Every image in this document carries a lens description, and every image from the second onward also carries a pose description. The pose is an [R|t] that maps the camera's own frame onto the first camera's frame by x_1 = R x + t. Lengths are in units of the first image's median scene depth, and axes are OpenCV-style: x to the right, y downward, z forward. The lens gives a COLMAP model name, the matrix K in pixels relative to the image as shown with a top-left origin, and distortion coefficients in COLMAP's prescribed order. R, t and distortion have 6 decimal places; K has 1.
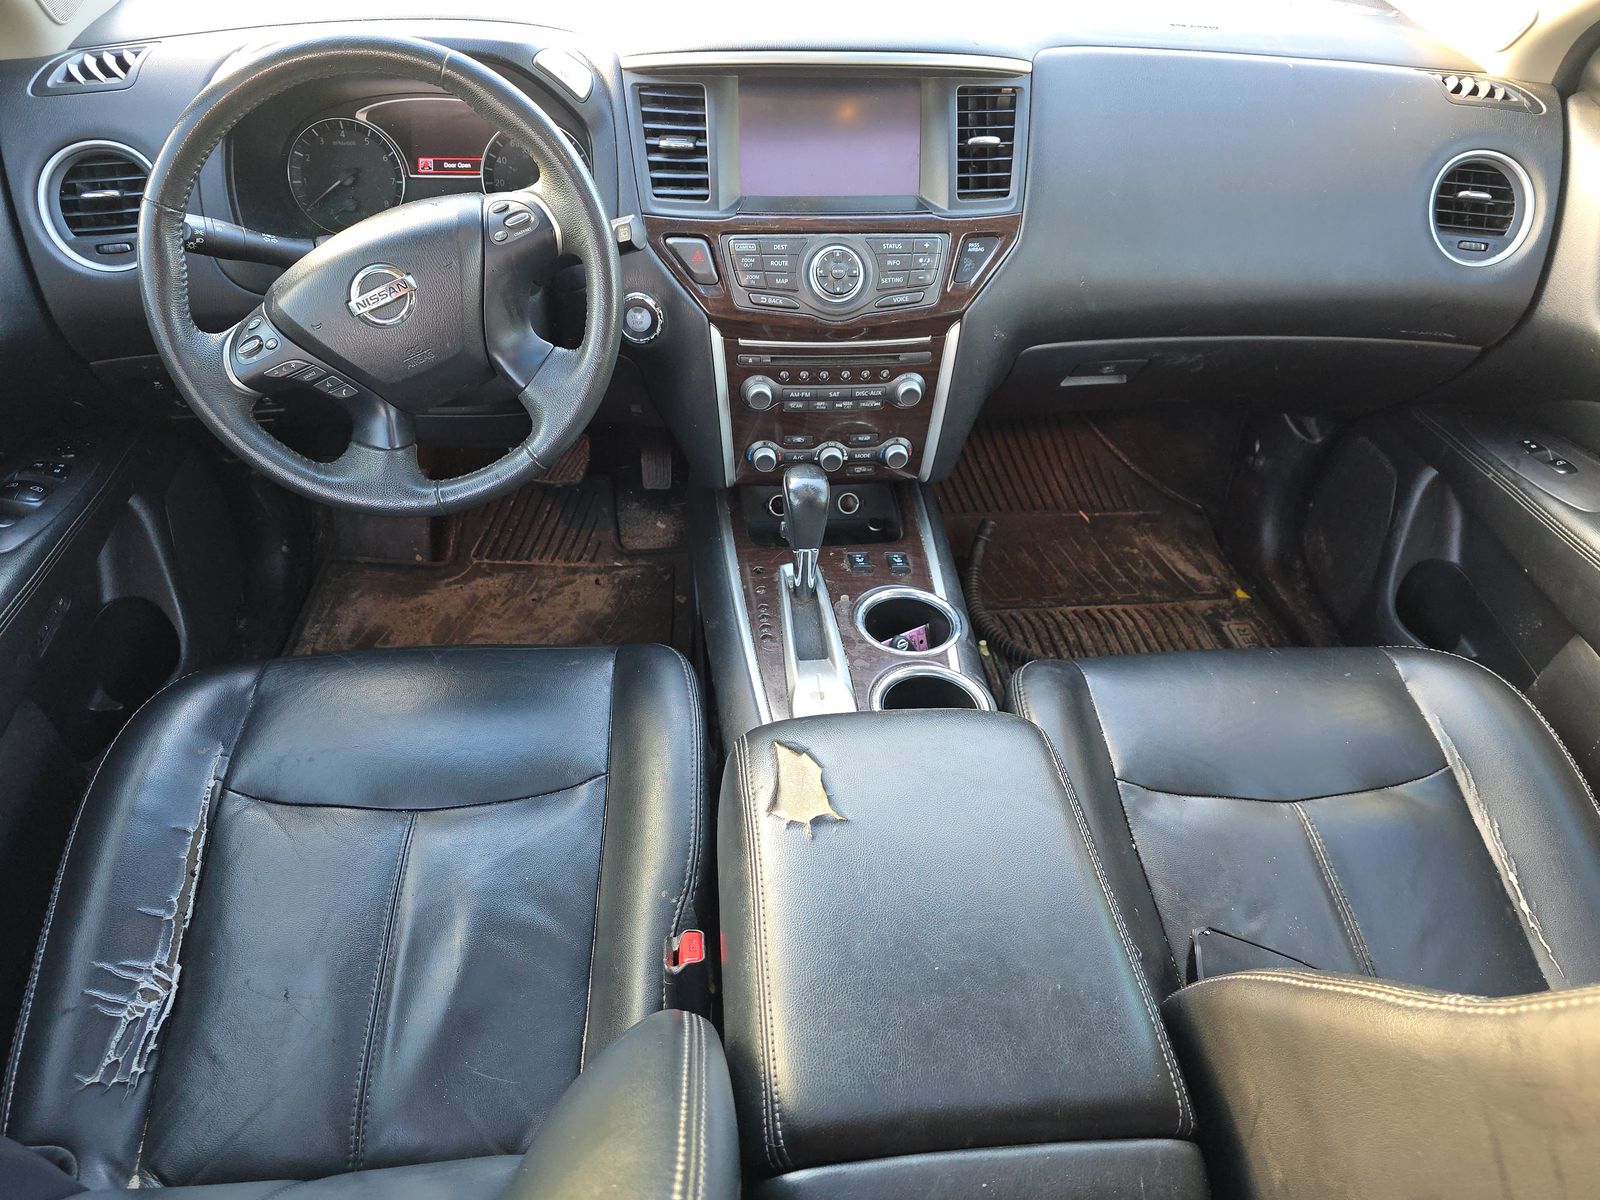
lens RADIAL K [[1030.0, 0, 800.0], [0, 1030.0, 600.0], [0, 0, 1]] dist [-0.004148, -0.000267]
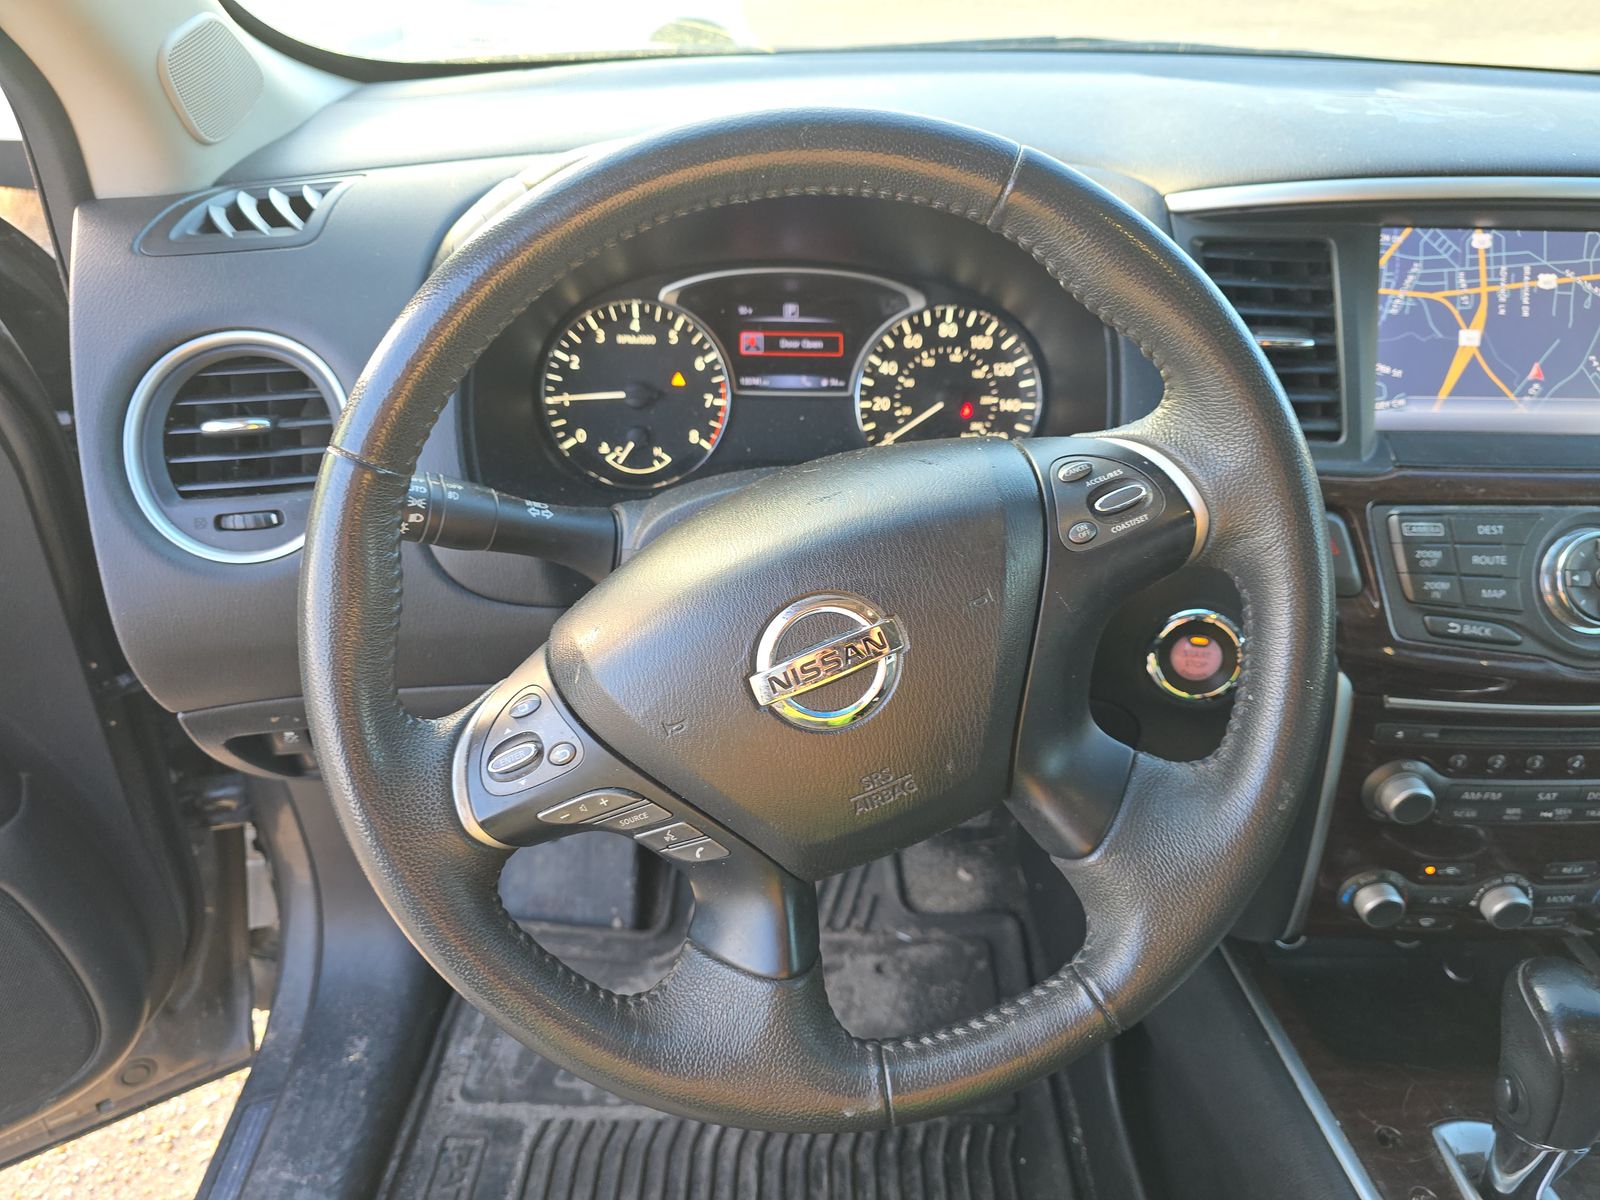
lens RADIAL K [[1030.0, 0, 800.0], [0, 1030.0, 600.0], [0, 0, 1]] dist [-0.004148, -0.000267]
pose [[0.997689, 0.017787, -0.065580, -0.330329], [-0.029455, 0.982948, -0.181507, -0.204563], [0.061234, 0.183019, 0.981201, 0.479679]]
